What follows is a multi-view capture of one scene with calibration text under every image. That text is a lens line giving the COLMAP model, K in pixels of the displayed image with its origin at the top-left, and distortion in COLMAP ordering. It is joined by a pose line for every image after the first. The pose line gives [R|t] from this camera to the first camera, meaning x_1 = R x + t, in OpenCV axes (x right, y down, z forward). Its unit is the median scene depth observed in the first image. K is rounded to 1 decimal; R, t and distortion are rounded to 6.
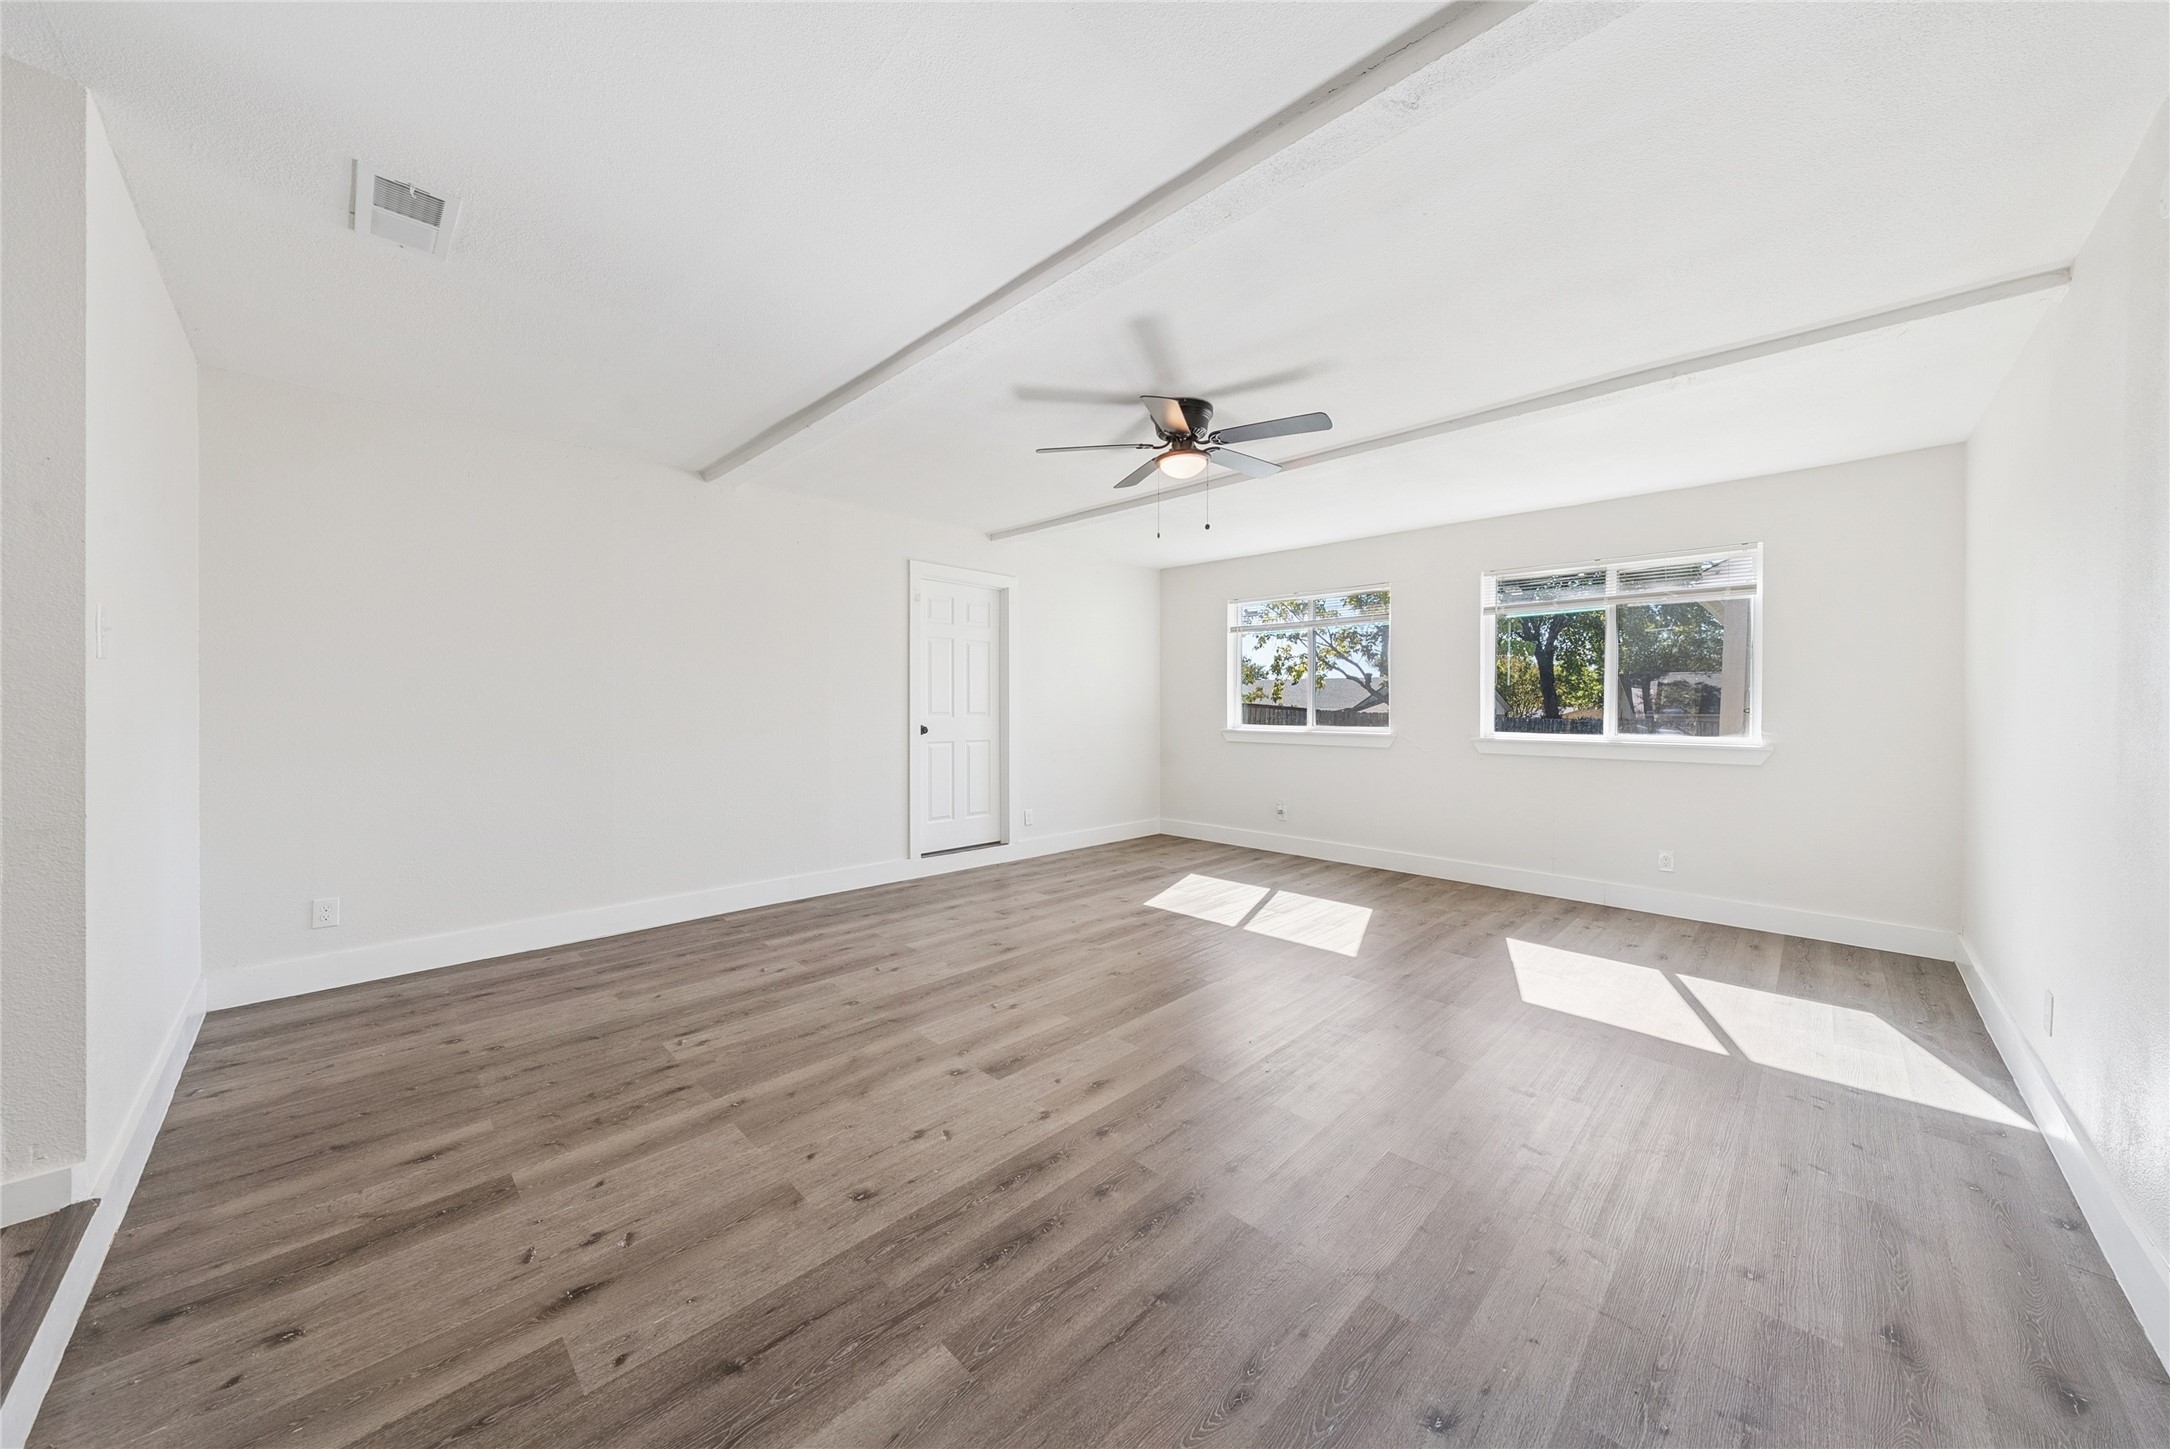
lens RADIAL K [[743.3, 0, 1087.1], [0, 743.3, 707.5], [0, 0, 1]] dist [-0.000747, -0.000104]
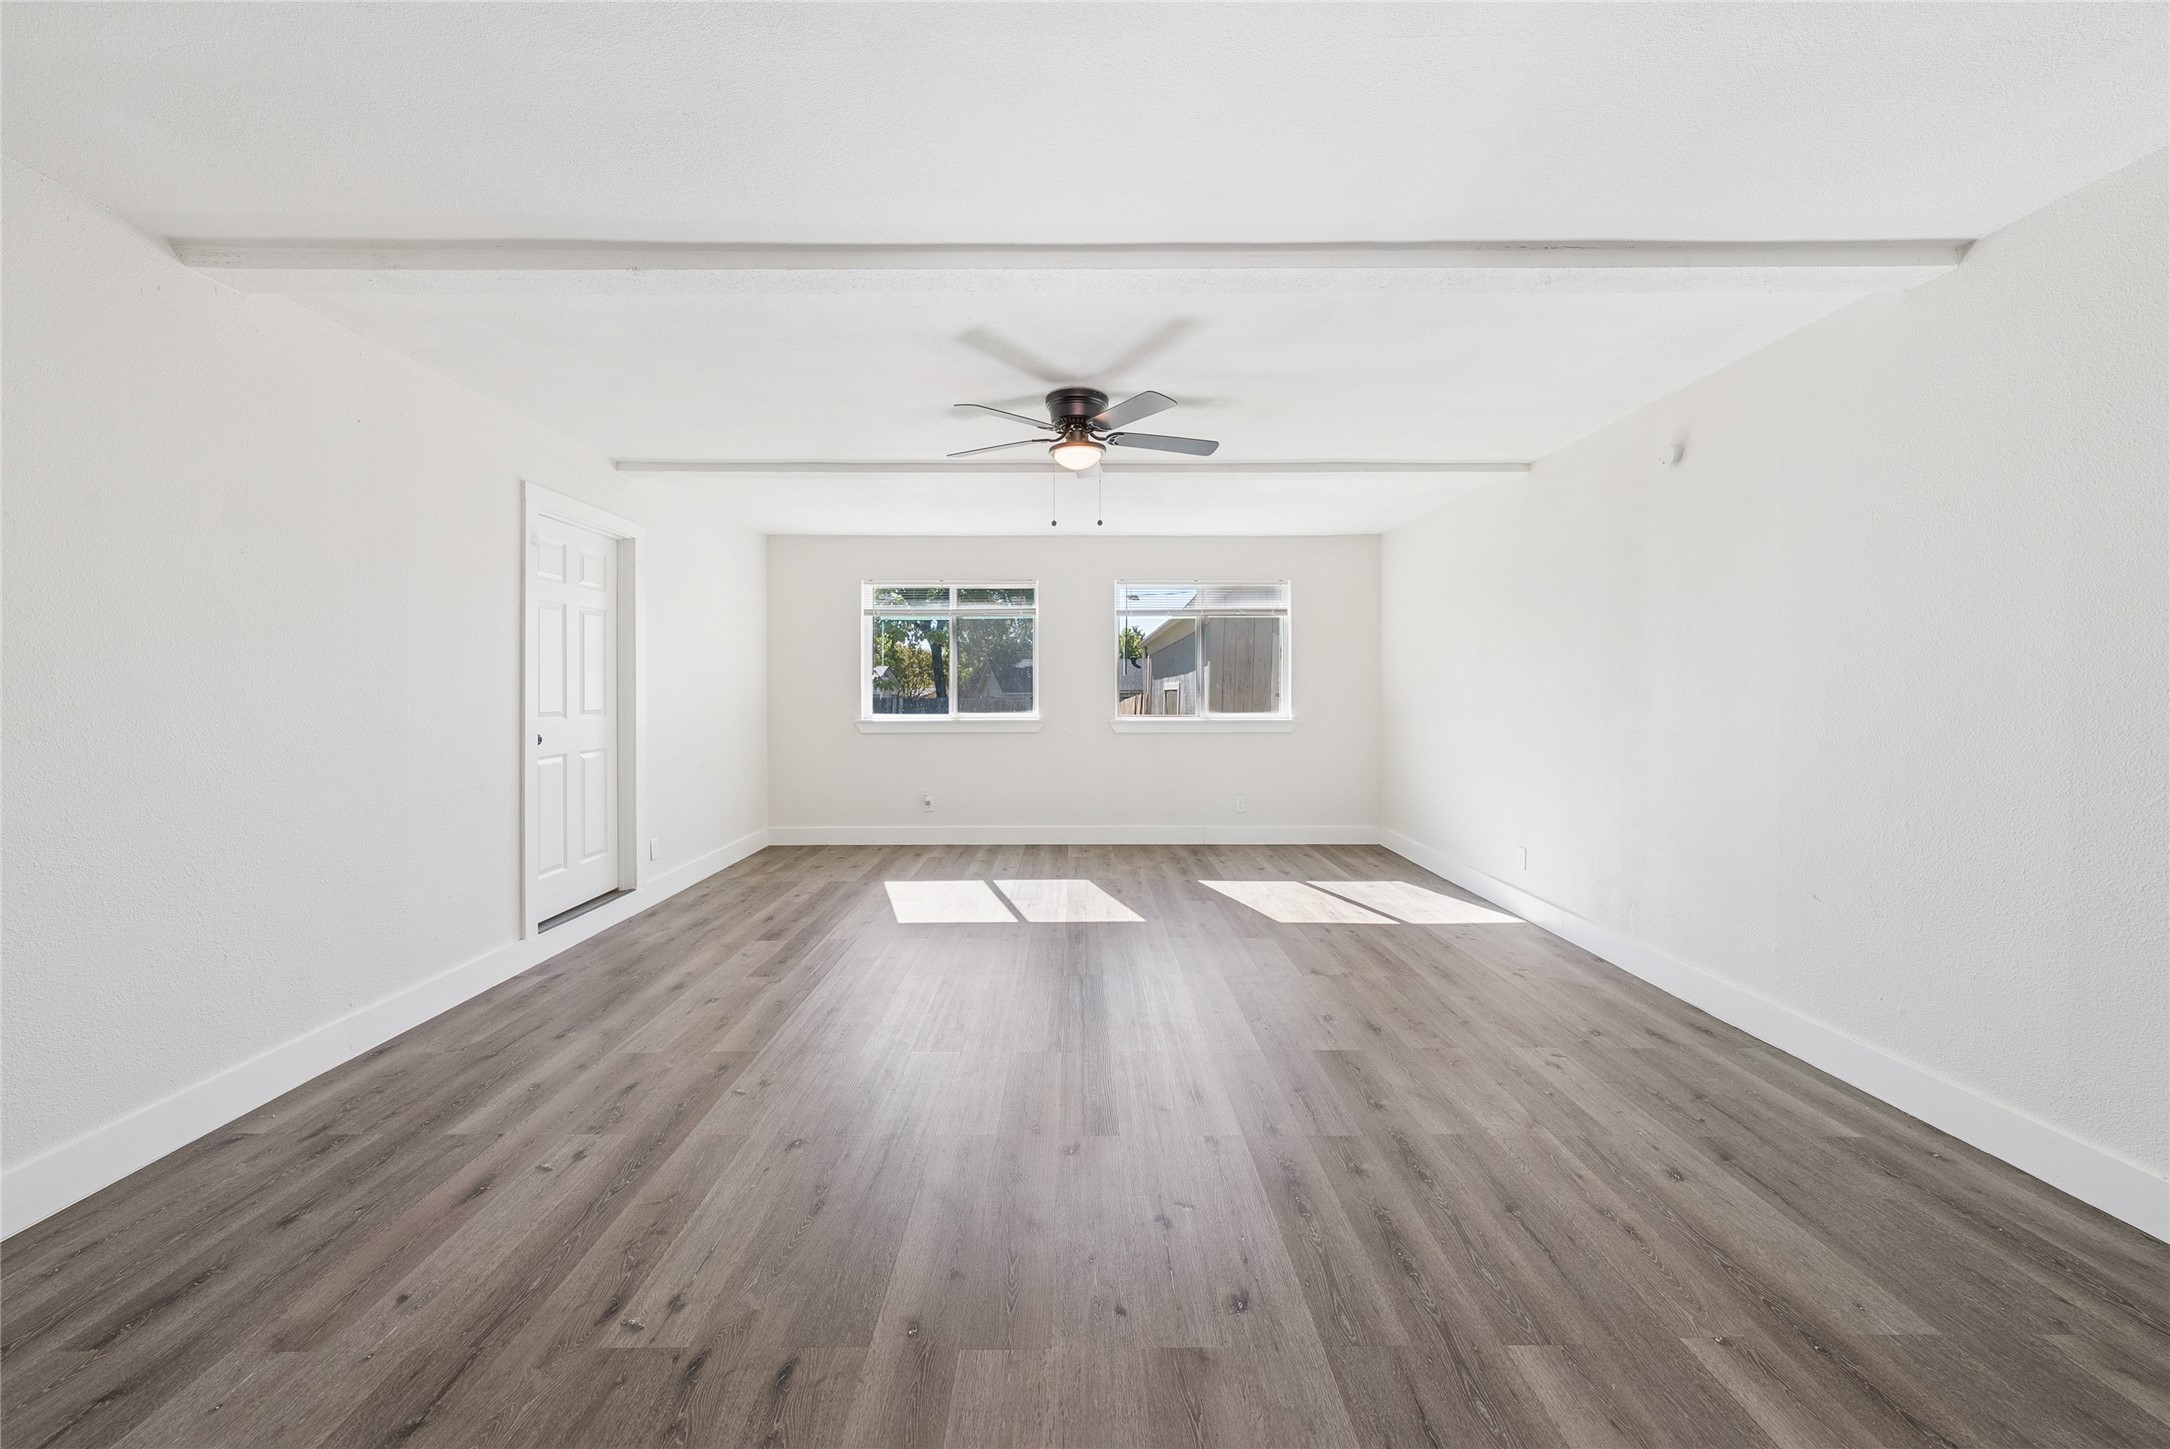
lens RADIAL K [[761.6, 0, 1082.1], [0, 761.6, 681.7], [0, 0, 1]] dist [0.000041, -0.000423]
pose [[0.708579, -0.002627, 0.705627, -0.558886], [0.008813, 0.999948, -0.005128, -0.022017], [-0.705577, 0.009852, 0.708565, 0.276160]]
